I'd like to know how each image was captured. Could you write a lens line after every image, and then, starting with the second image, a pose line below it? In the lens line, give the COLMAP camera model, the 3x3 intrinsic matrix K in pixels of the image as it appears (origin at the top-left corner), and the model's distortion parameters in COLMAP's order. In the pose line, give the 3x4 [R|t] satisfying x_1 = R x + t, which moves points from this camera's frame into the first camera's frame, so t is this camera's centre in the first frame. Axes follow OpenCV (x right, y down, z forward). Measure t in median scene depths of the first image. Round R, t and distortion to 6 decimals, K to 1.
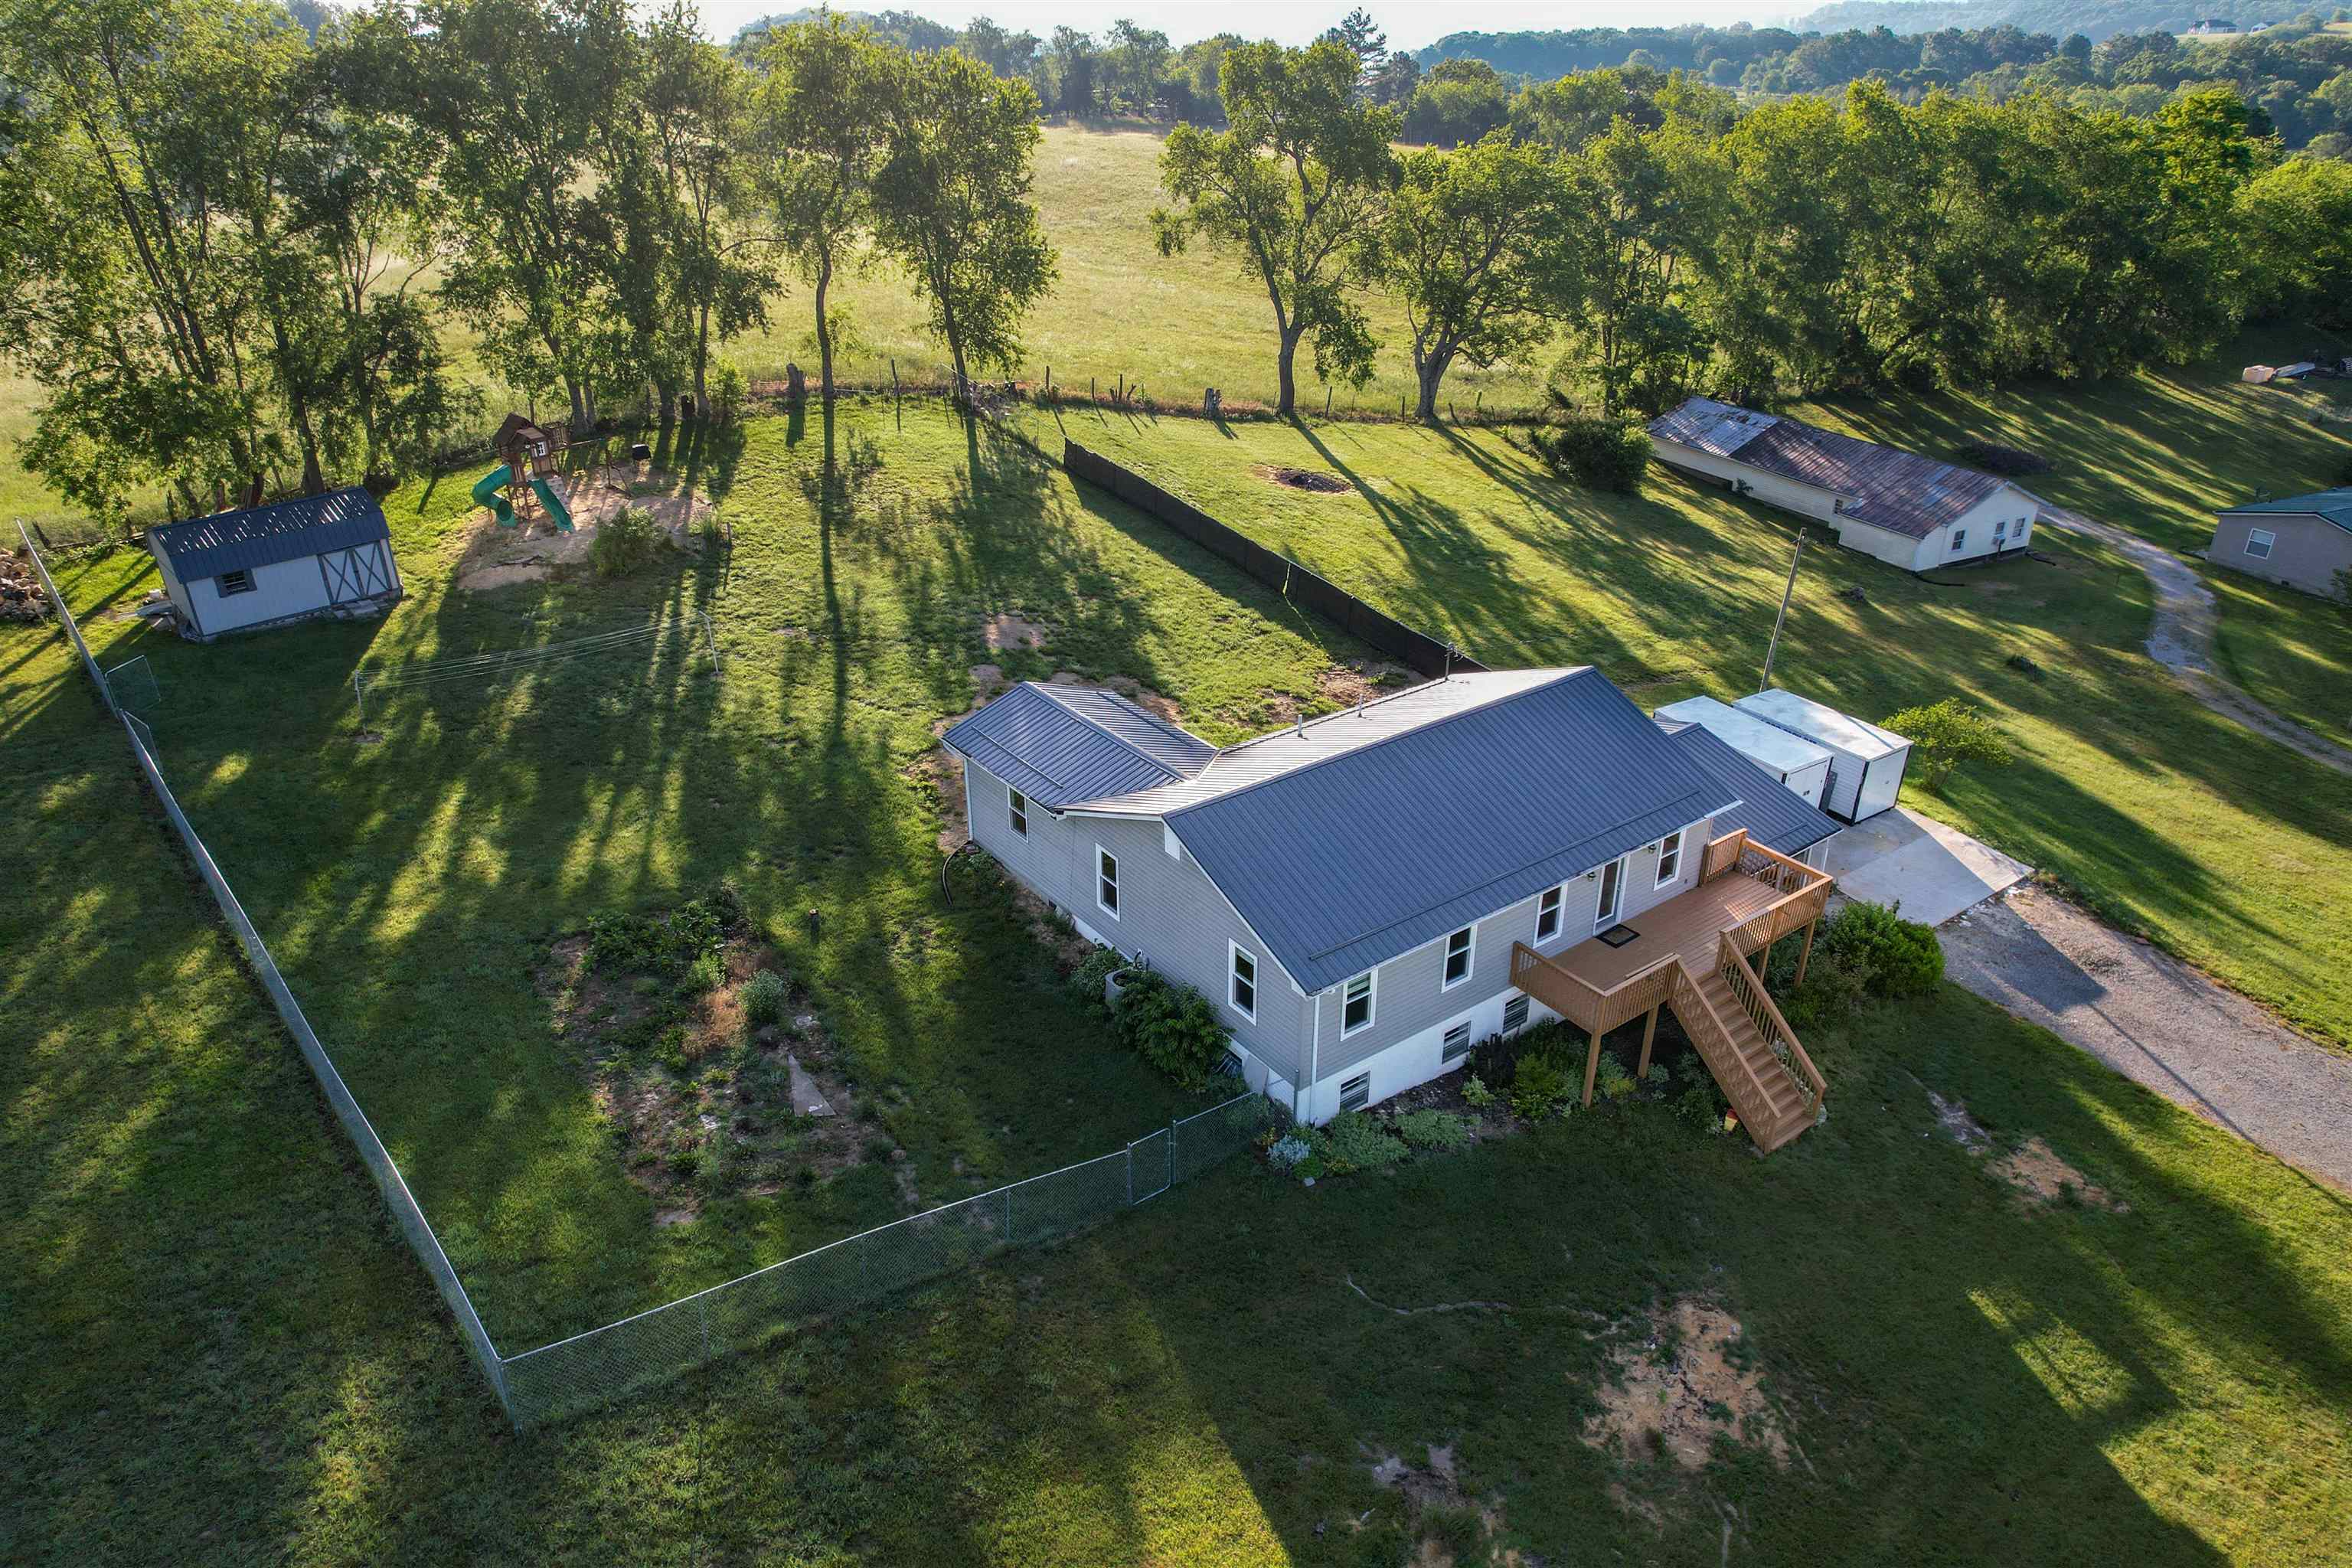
lens RADIAL K [[1501.6, 0, 1183.9], [0, 1501.6, 791.1], [0, 0, 1]] dist [-0.075376, 0.067505]
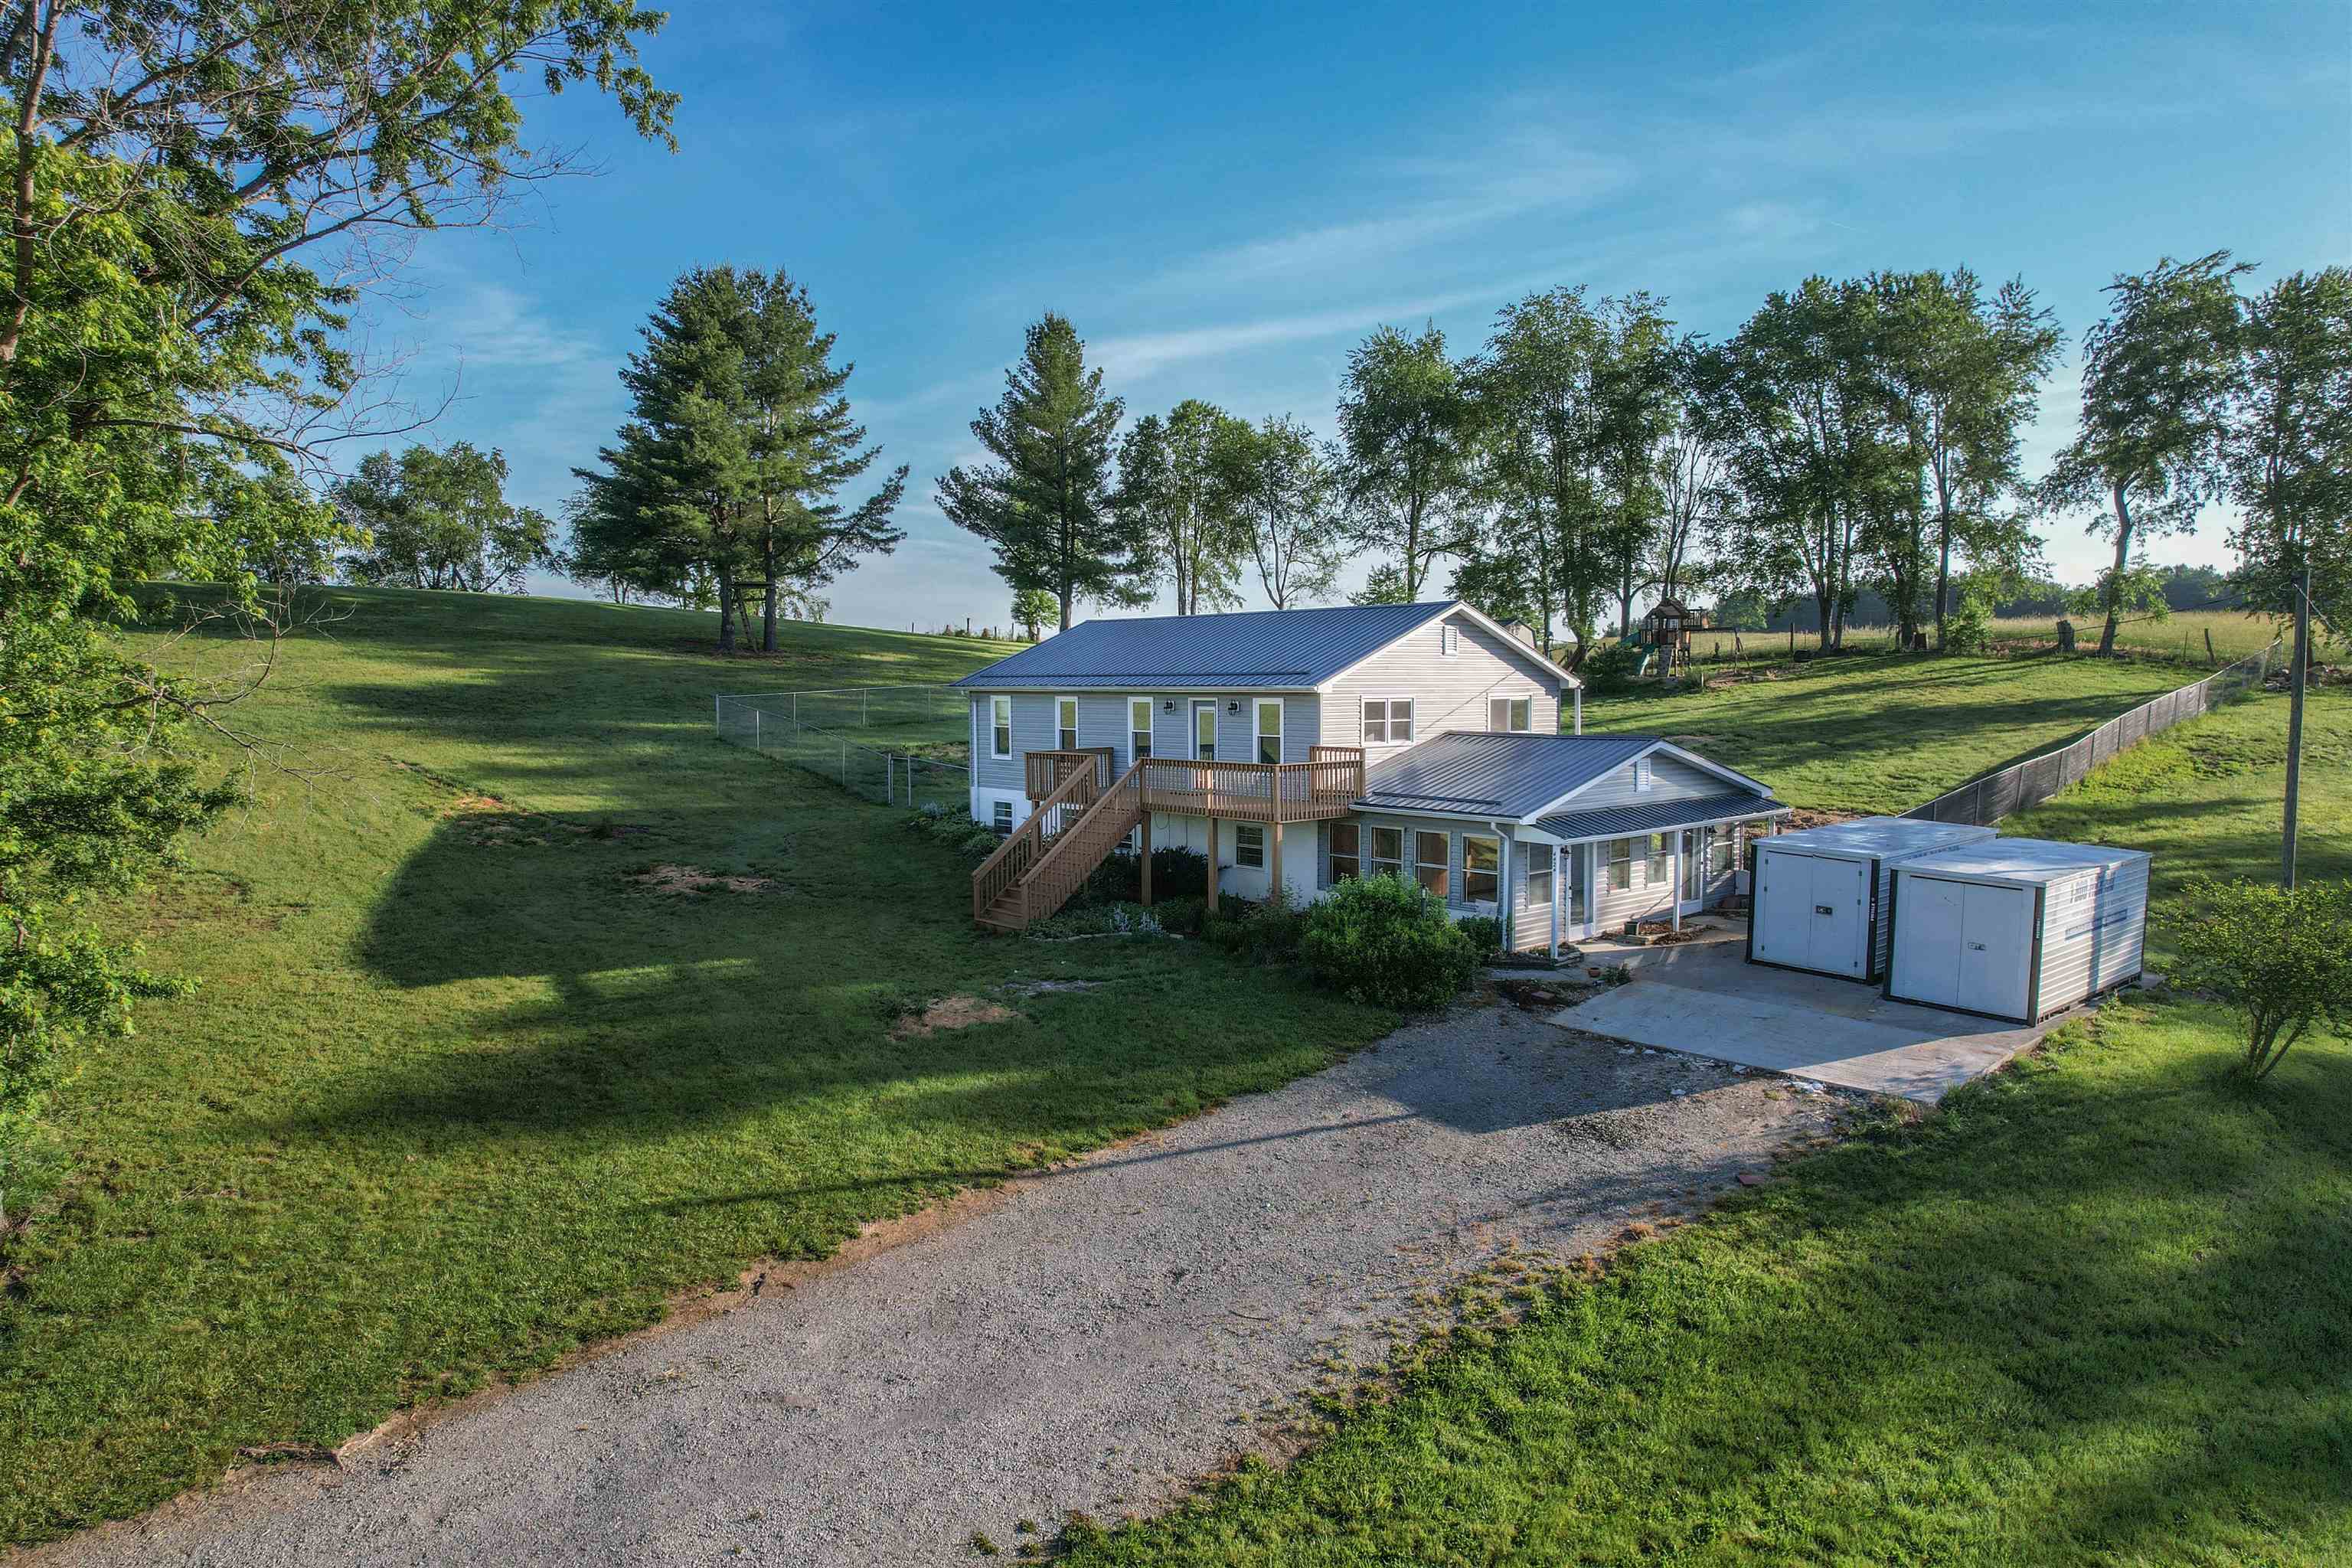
lens RADIAL K [[1501.6, 0, 1183.9], [0, 1501.6, 791.1], [0, 0, 1]] dist [-0.075376, 0.067505]
pose [[0.102446, 0.080384, -0.991485, 0.717987], [-0.447472, 0.893913, 0.026238, 0.041583], [0.888411, 0.440973, 0.127547, 0.500632]]
